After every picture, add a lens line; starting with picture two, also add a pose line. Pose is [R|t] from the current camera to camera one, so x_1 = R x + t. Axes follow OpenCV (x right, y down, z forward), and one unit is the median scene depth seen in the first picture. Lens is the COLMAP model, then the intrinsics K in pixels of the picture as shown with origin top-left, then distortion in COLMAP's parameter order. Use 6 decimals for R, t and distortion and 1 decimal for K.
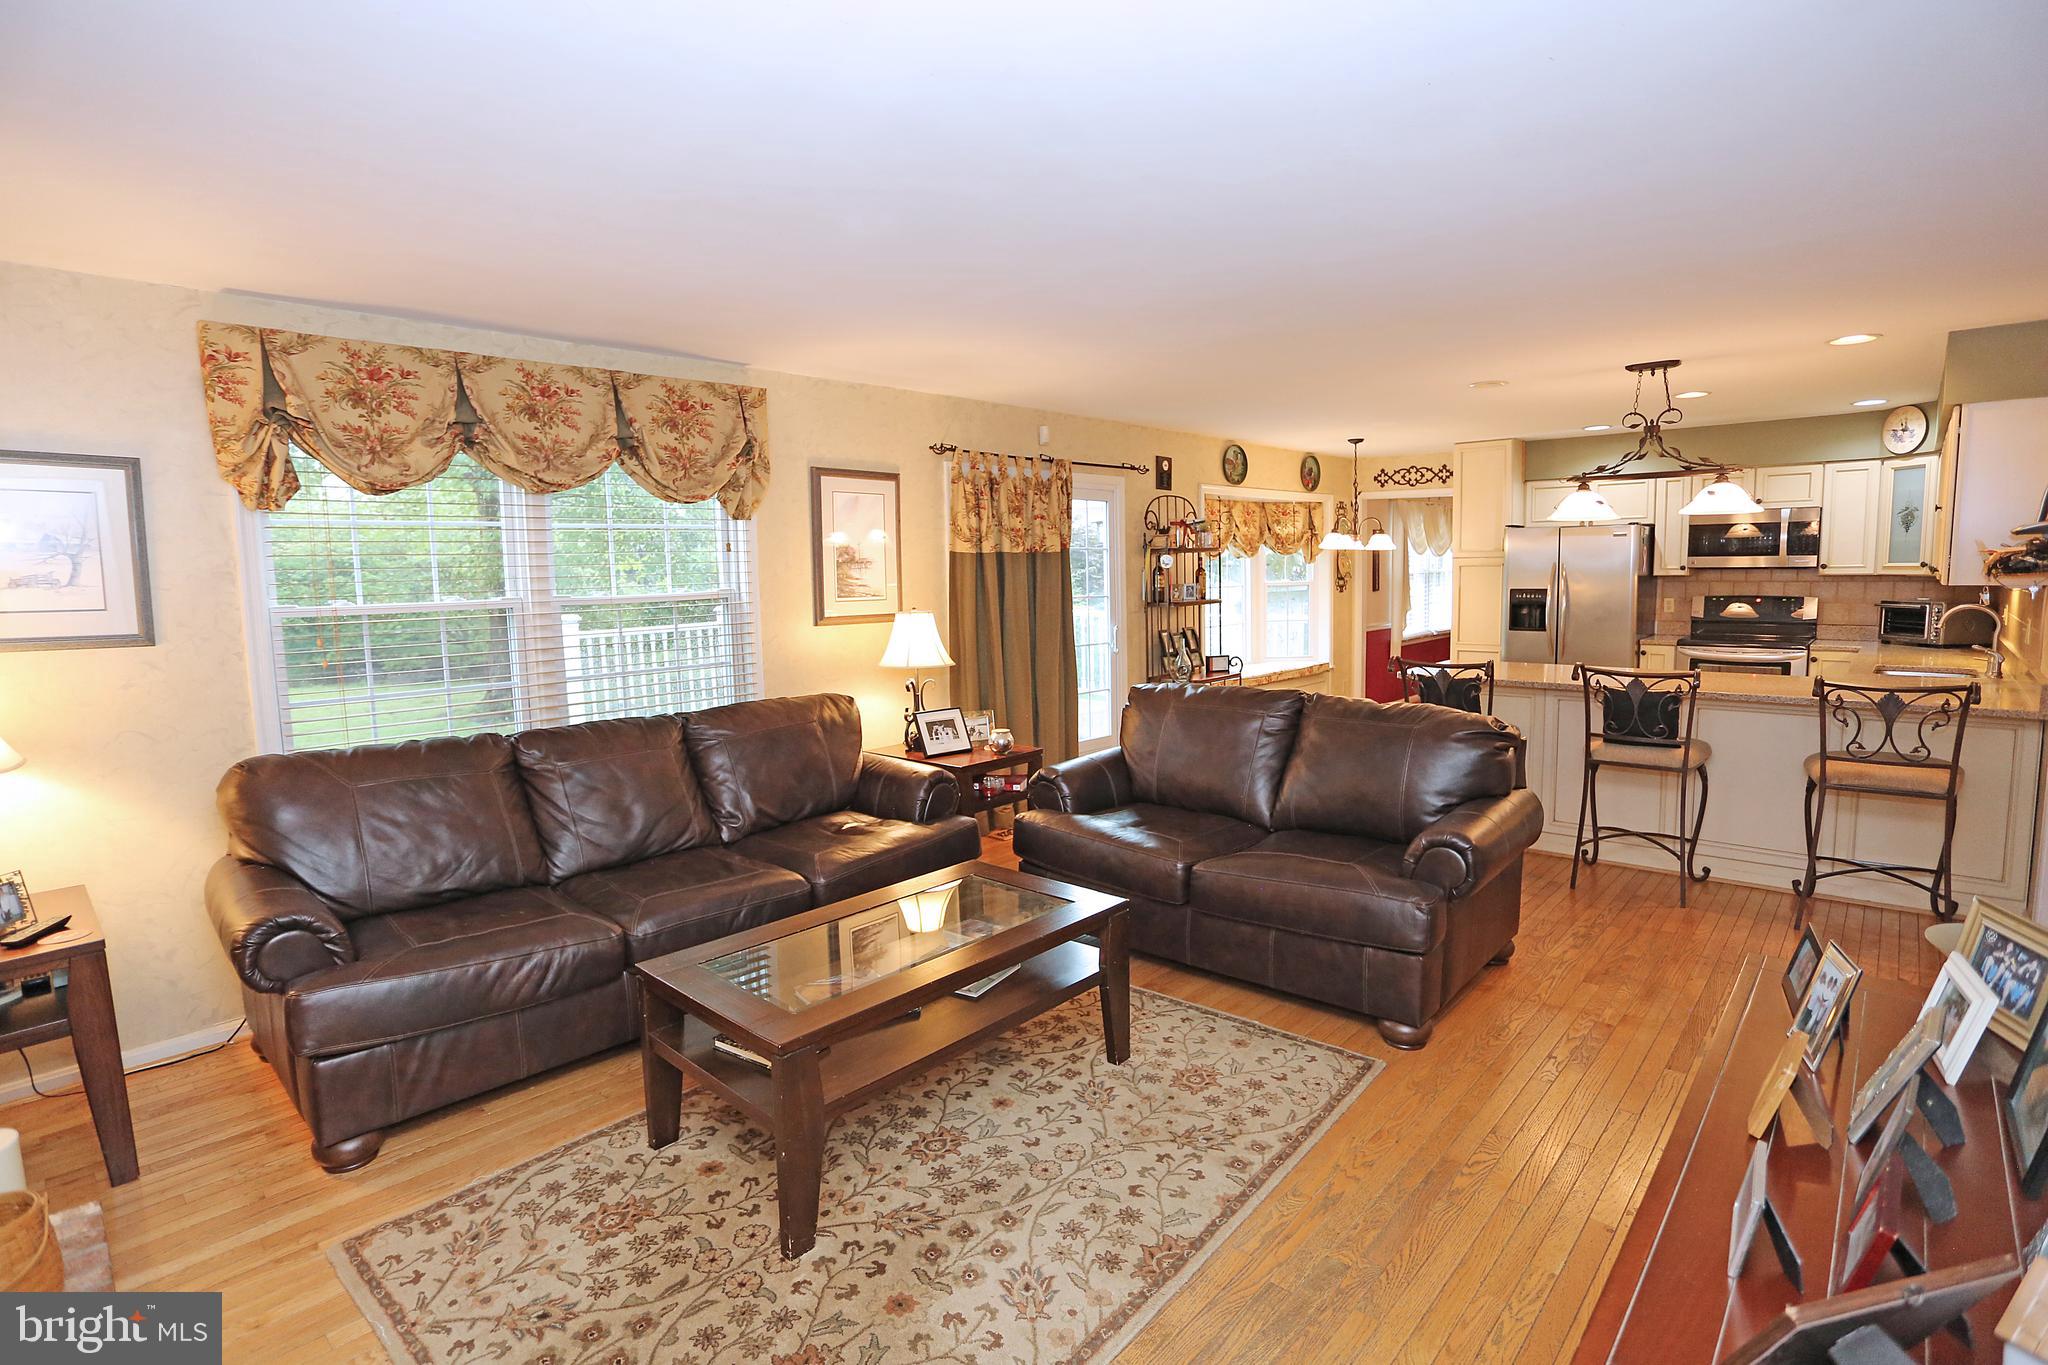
lens RADIAL K [[998.9, 0, 1017.2], [0, 998.9, 675.5], [0, 0, 1]] dist [-0.070923, 0.028088]
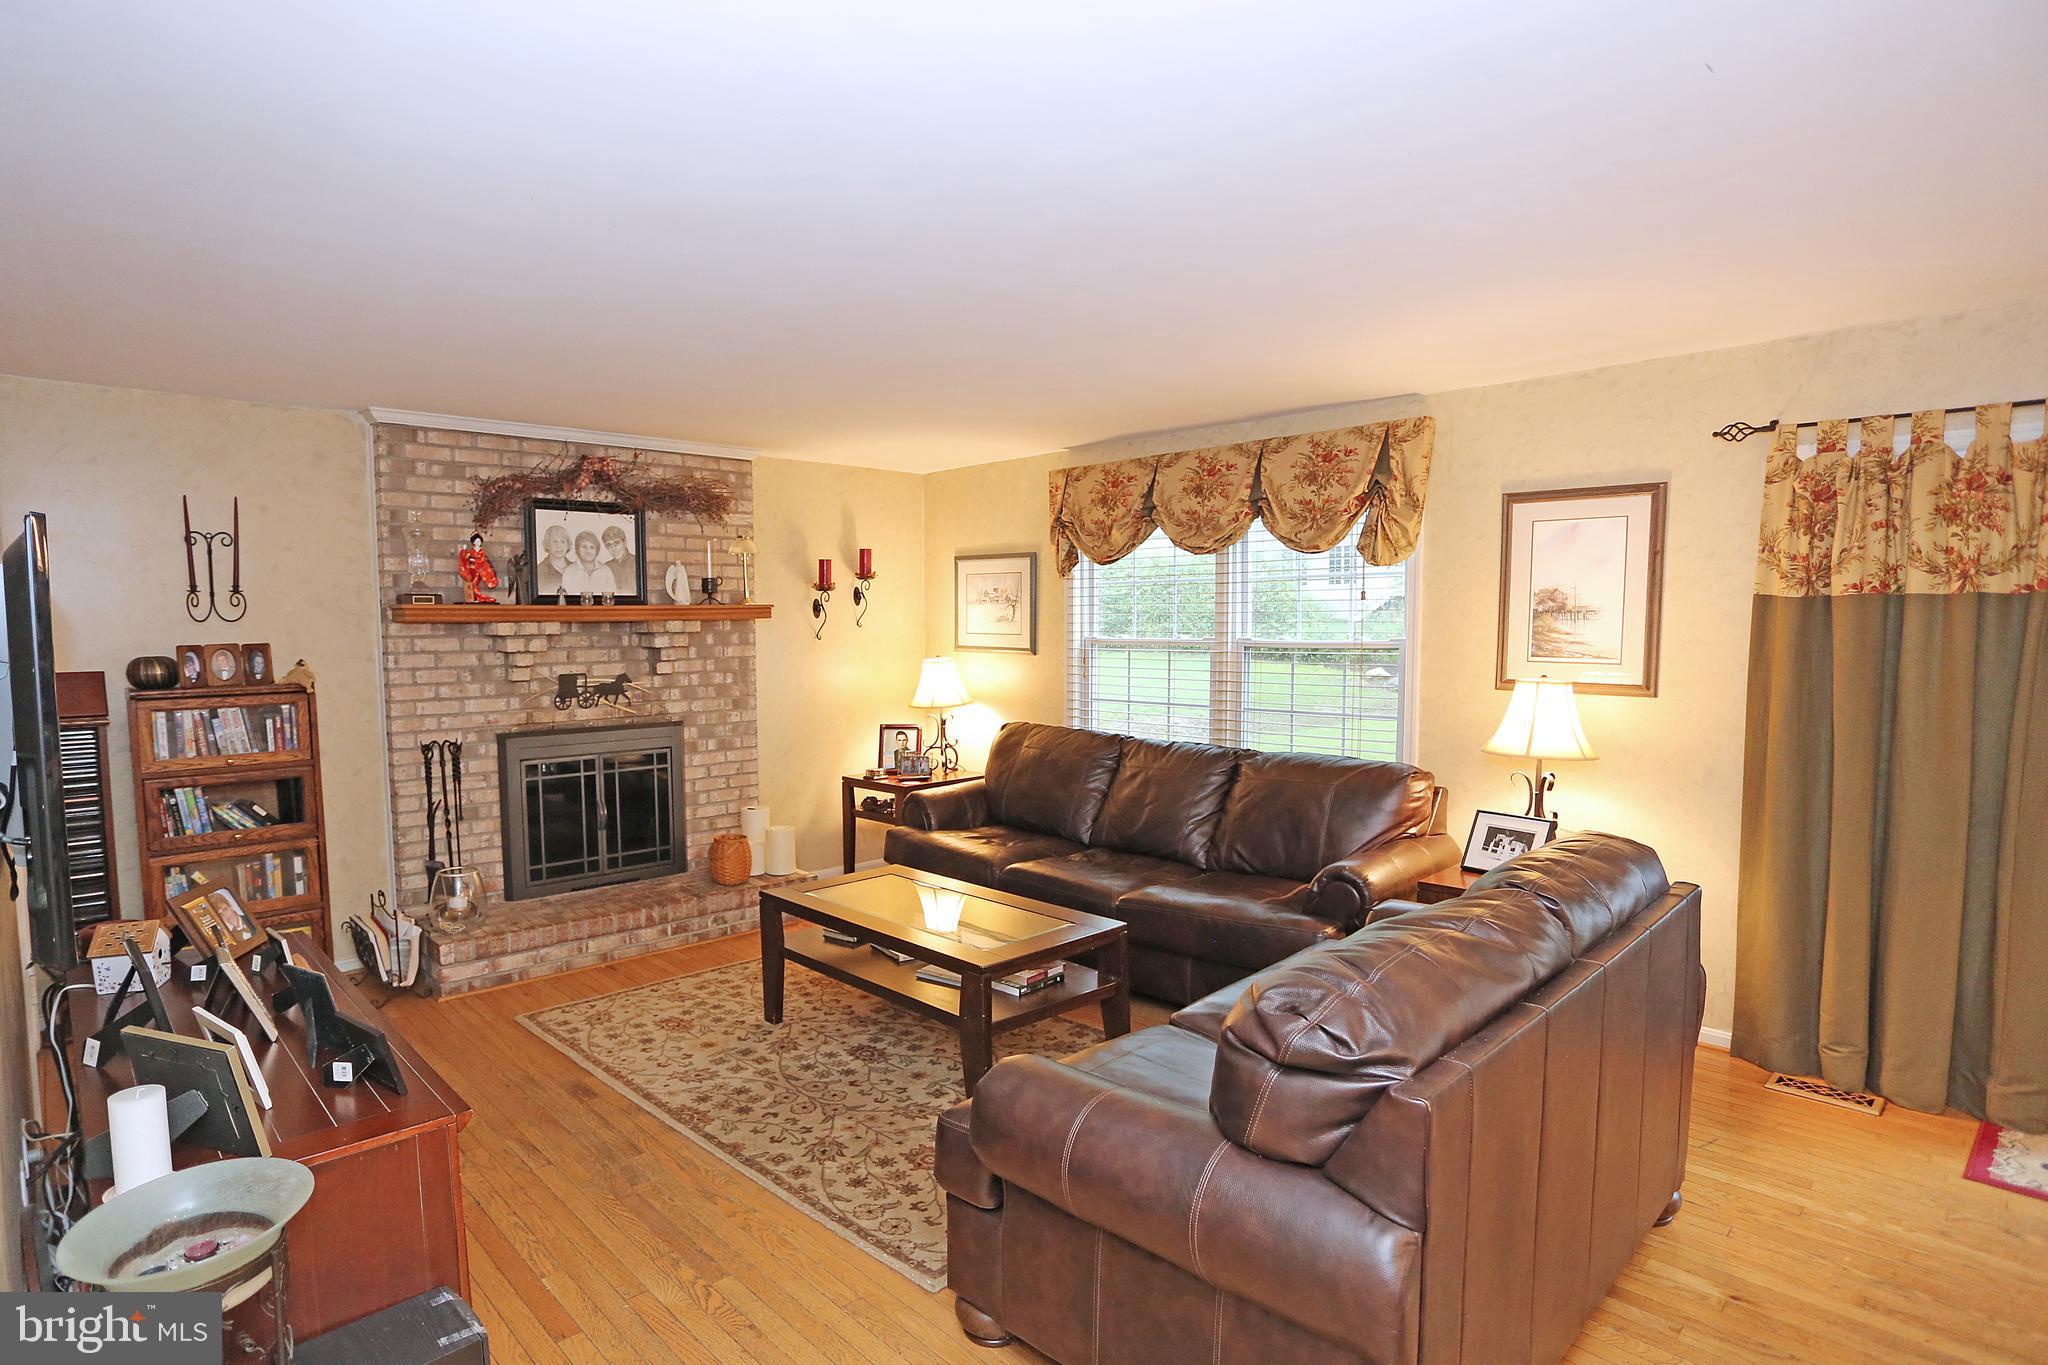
lens RADIAL K [[1065.5, 0, 944.7], [0, 1065.5, 711.5], [0, 0, 1]] dist [-0.059687, 0.020379]
pose [[-0.091006, 0.101711, -0.990643, 0.555727], [-0.098596, 0.988963, 0.110596, -0.066325], [0.990958, 0.107738, -0.079973, 0.504234]]
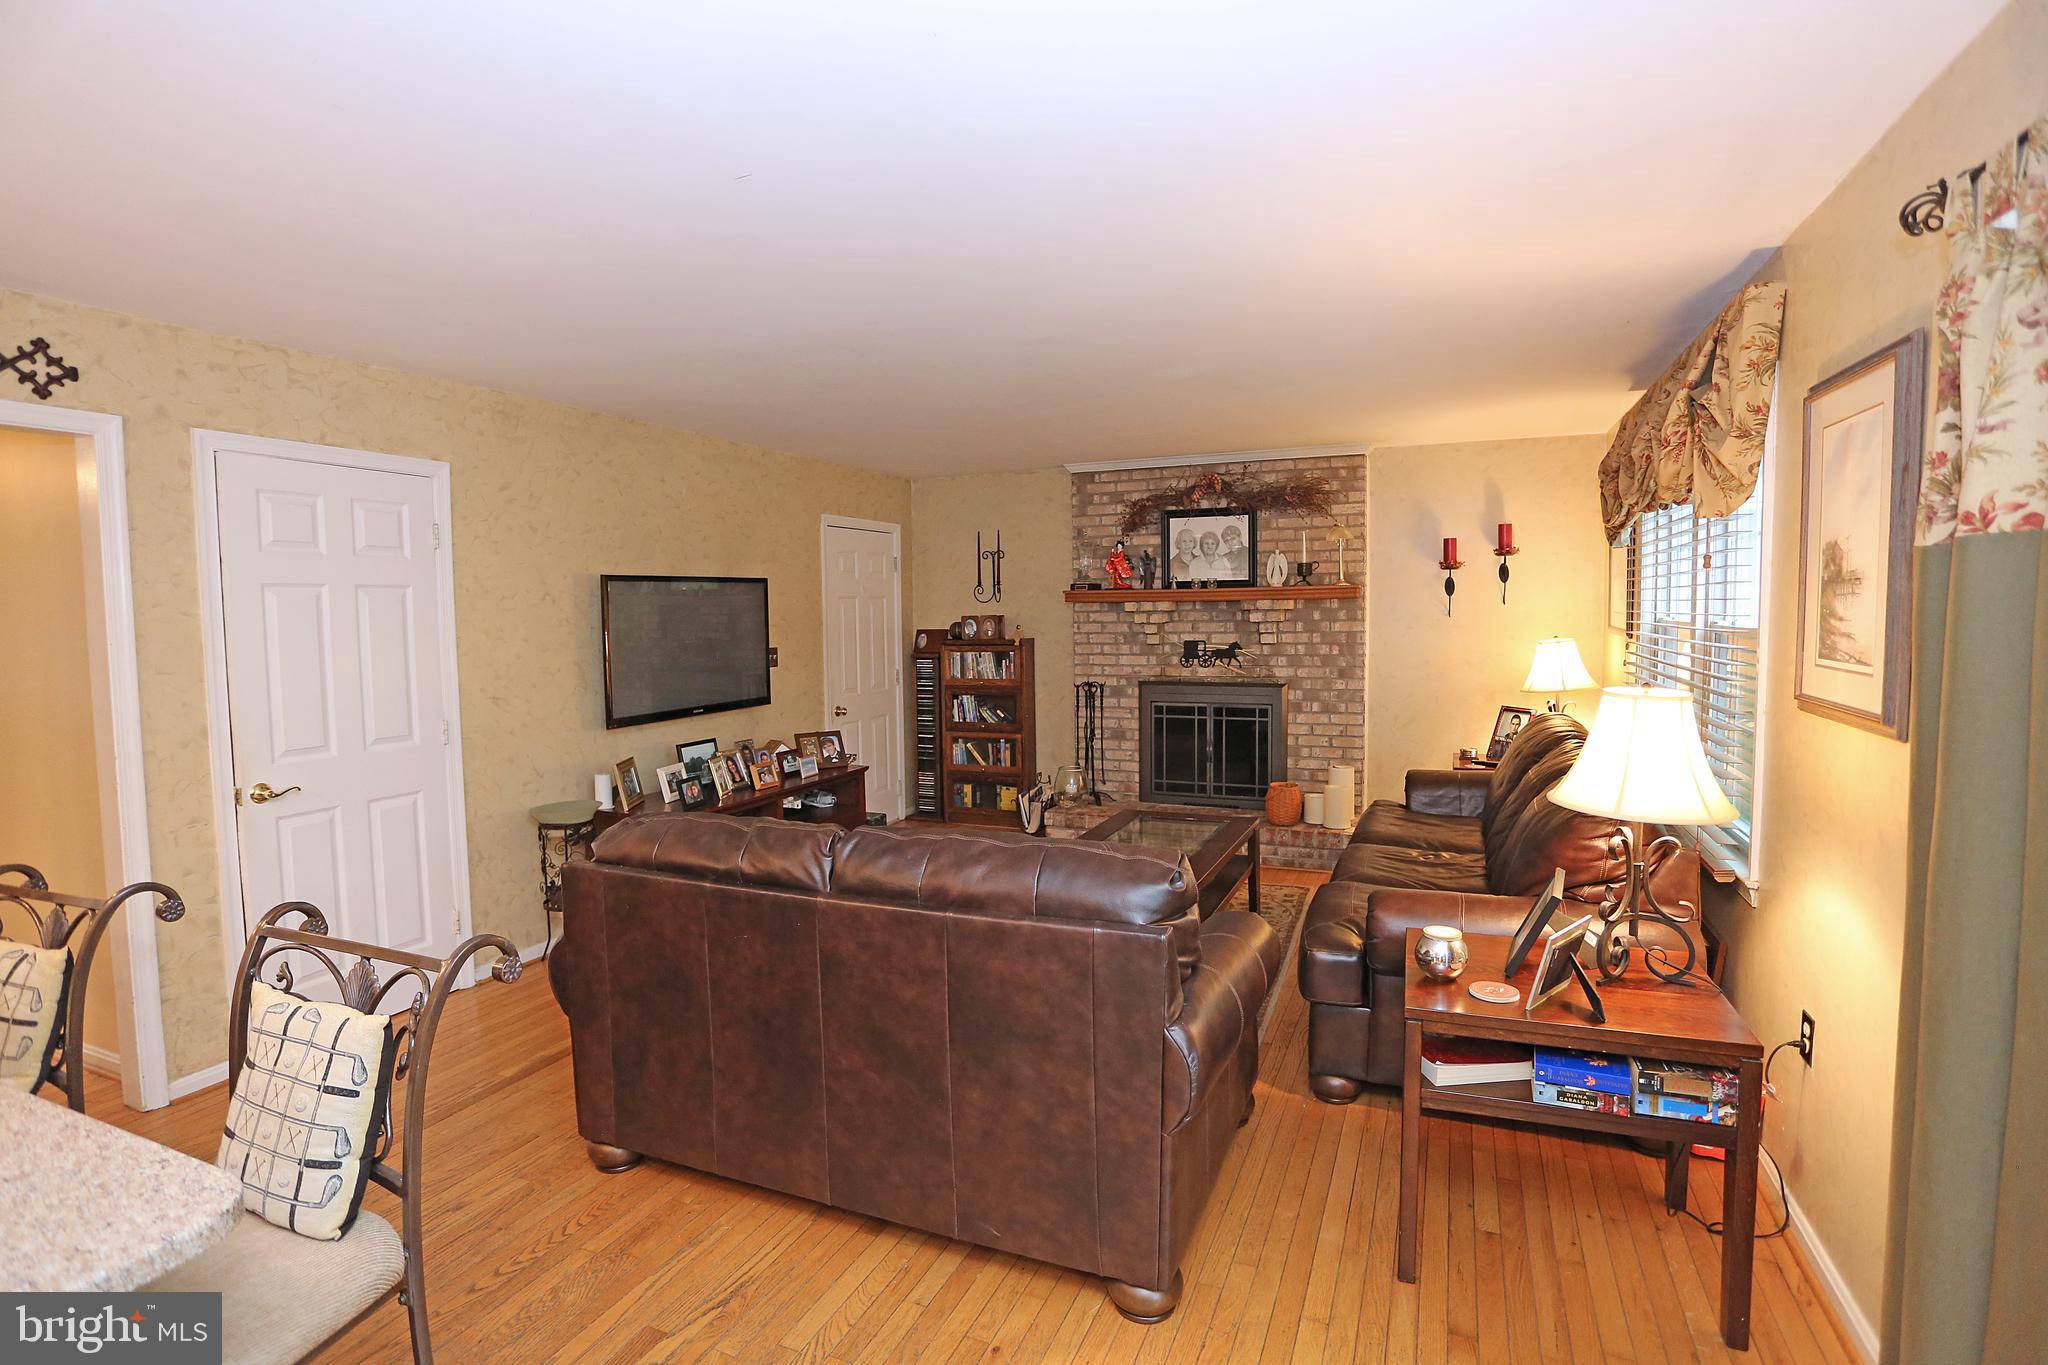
lens RADIAL K [[998.9, 0, 1017.4], [0, 998.9, 674.2], [0, 0, 1]] dist [-0.070923, 0.028088]
pose [[-0.944409, 0.054343, -0.324251, 0.260252], [-0.003004, 0.984777, 0.173794, -0.120384], [0.328759, 0.165106, -0.929869, 1.060563]]
